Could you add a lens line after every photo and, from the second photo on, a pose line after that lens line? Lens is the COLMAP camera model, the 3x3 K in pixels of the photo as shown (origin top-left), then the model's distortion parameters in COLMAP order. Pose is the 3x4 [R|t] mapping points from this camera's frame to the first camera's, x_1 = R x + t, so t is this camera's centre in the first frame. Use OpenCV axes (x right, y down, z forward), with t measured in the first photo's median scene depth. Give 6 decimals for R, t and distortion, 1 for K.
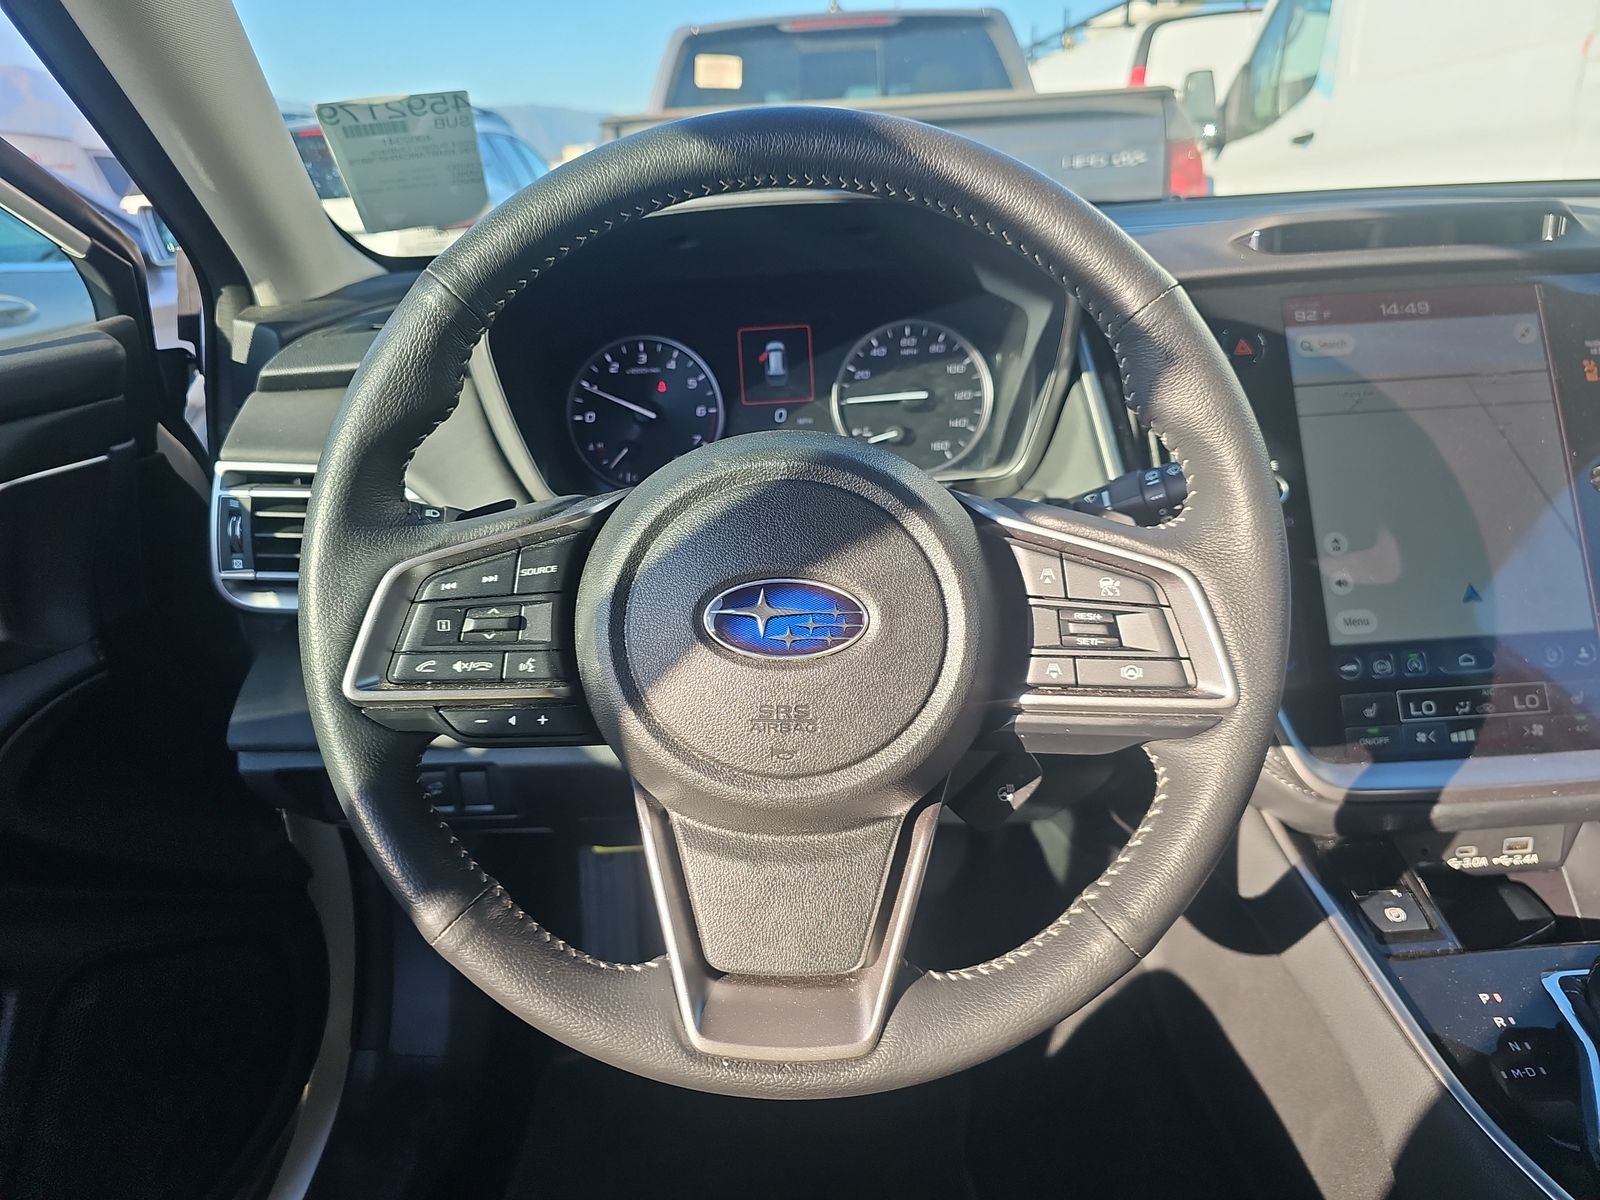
lens RADIAL K [[1074.6, 0, 798.6], [0, 1074.6, 601.1], [0, 0, 1]] dist [0.001088, -0.000190]
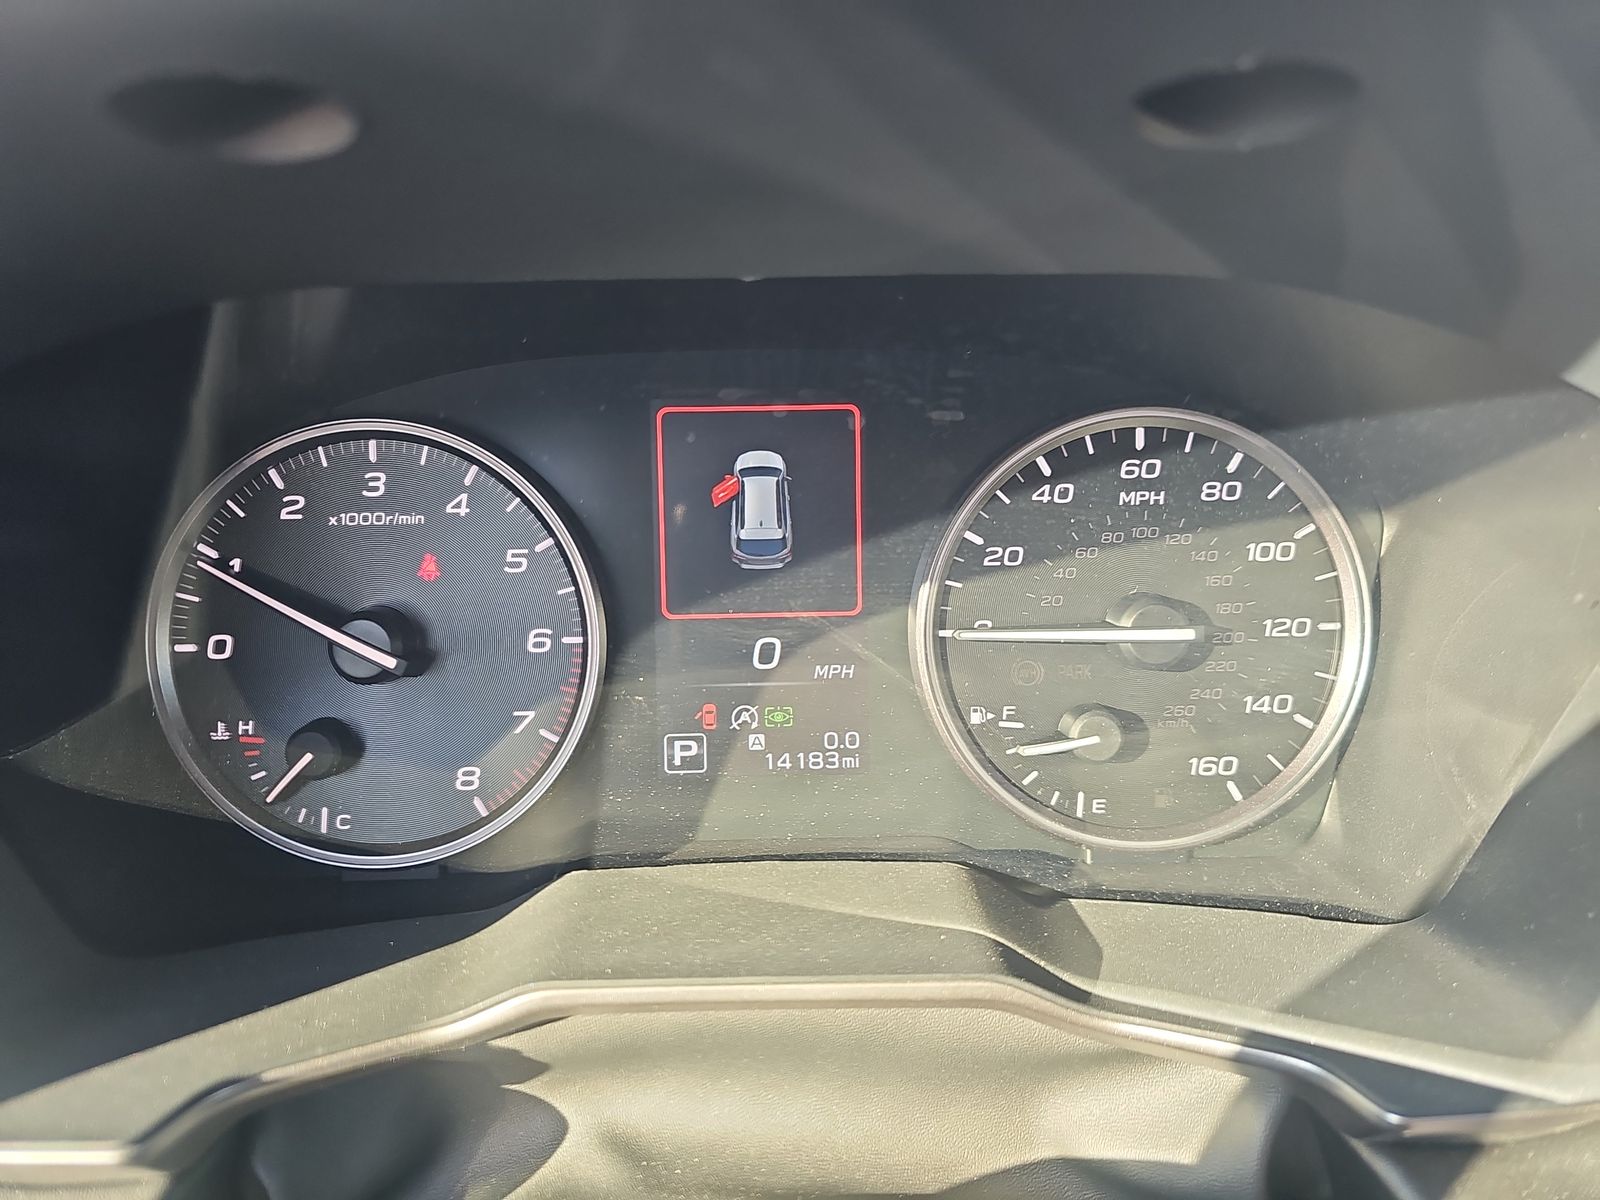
lens RADIAL K [[1074.6, 0, 801.3], [0, 1074.6, 598.6], [0, 0, 1]] dist [0.001088, -0.000190]
pose [[0.998848, 0.047898, -0.002761, -0.005264], [-0.047697, 0.997575, 0.050687, -0.211641], [0.005182, -0.050497, 0.998711, 0.648204]]
